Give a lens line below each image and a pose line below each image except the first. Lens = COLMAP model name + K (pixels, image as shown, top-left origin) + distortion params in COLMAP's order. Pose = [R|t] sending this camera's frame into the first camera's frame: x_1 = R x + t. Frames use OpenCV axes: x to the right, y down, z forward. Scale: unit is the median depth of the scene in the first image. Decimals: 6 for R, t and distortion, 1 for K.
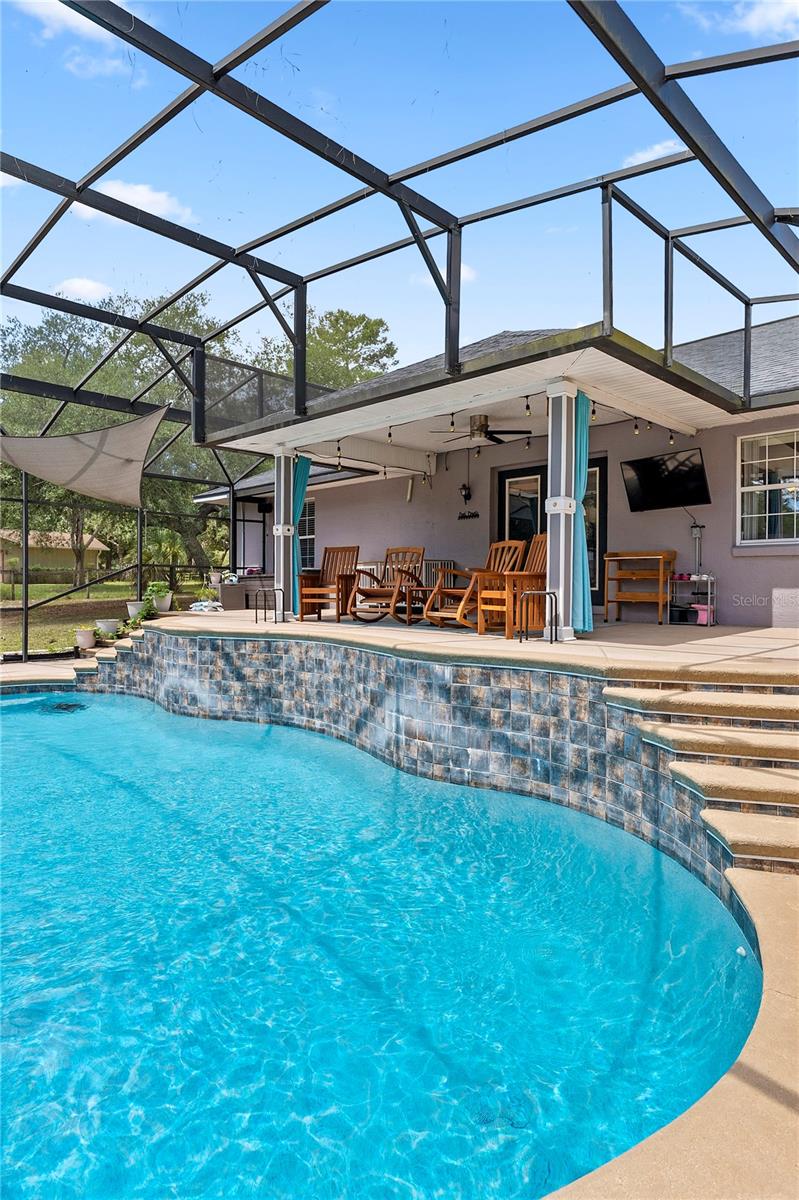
lens RADIAL K [[669.0, 0, 381.2], [0, 669.0, 605.2], [0, 0, 1]] dist [0.006068, 0.000635]
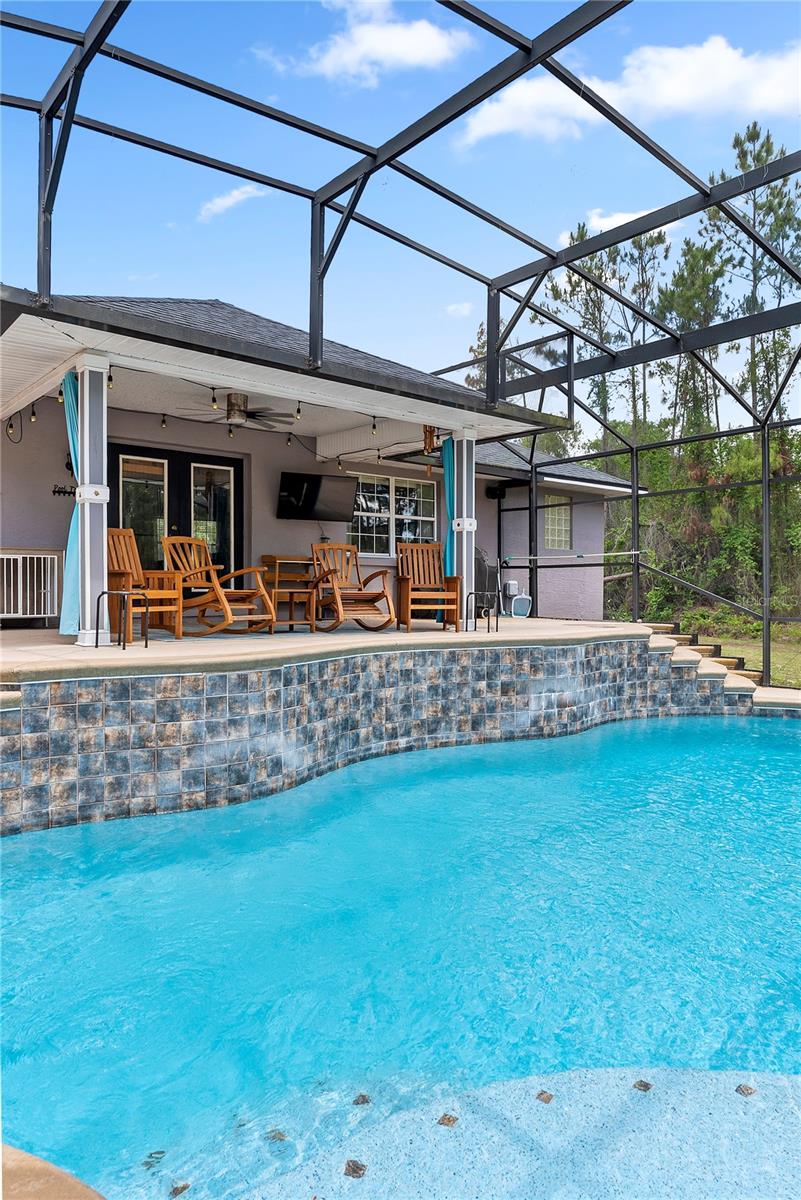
lens RADIAL K [[786.7, 0, 400.5], [0, 786.7, 600.0], [0, 0, 1]] dist [0.001763, 0.000898]
pose [[0.087171, -0.016680, 0.996054, -1.081974], [0.024551, 0.999592, 0.014590, -0.026808], [-0.995891, 0.023182, 0.087545, 0.863494]]
